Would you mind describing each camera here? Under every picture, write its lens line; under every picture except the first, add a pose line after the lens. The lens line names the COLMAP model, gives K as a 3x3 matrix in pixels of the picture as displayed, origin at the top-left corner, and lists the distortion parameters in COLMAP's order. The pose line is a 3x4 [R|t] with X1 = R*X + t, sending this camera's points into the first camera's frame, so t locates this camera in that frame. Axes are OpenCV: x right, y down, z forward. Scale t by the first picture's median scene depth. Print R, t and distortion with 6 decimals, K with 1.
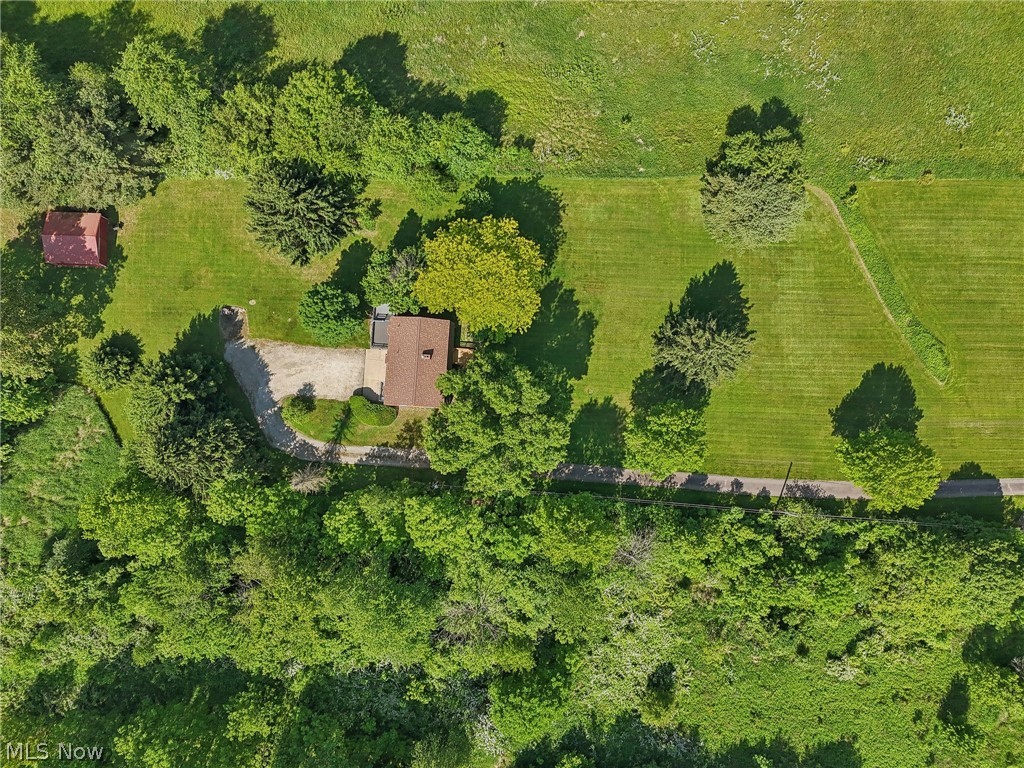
lens RADIAL K [[725.0, 0, 513.2], [0, 725.0, 390.7], [0, 0, 1]] dist [0.075234, -0.051618]
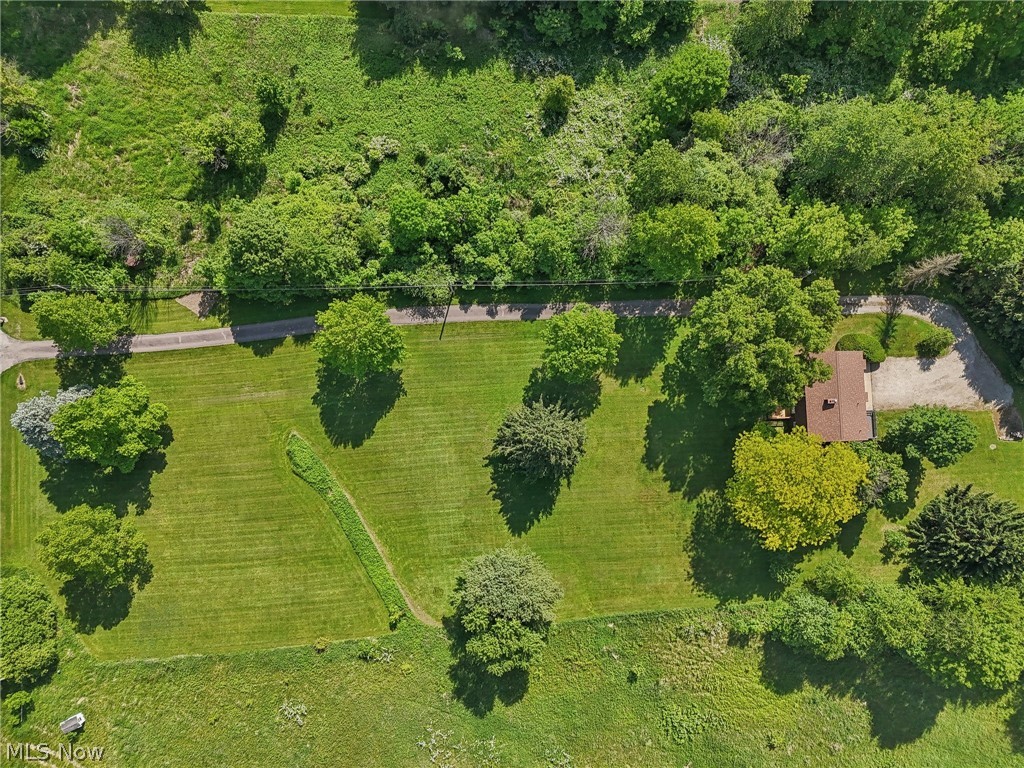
lens RADIAL K [[725.0, 0, 513.2], [0, 725.0, 390.7], [0, 0, 1]] dist [0.075234, -0.051618]
pose [[-0.994862, 0.095368, -0.033982, 0.329050], [-0.098563, -0.989048, 0.109858, -0.095035], [-0.023133, 0.112643, 0.993366, 0.009340]]
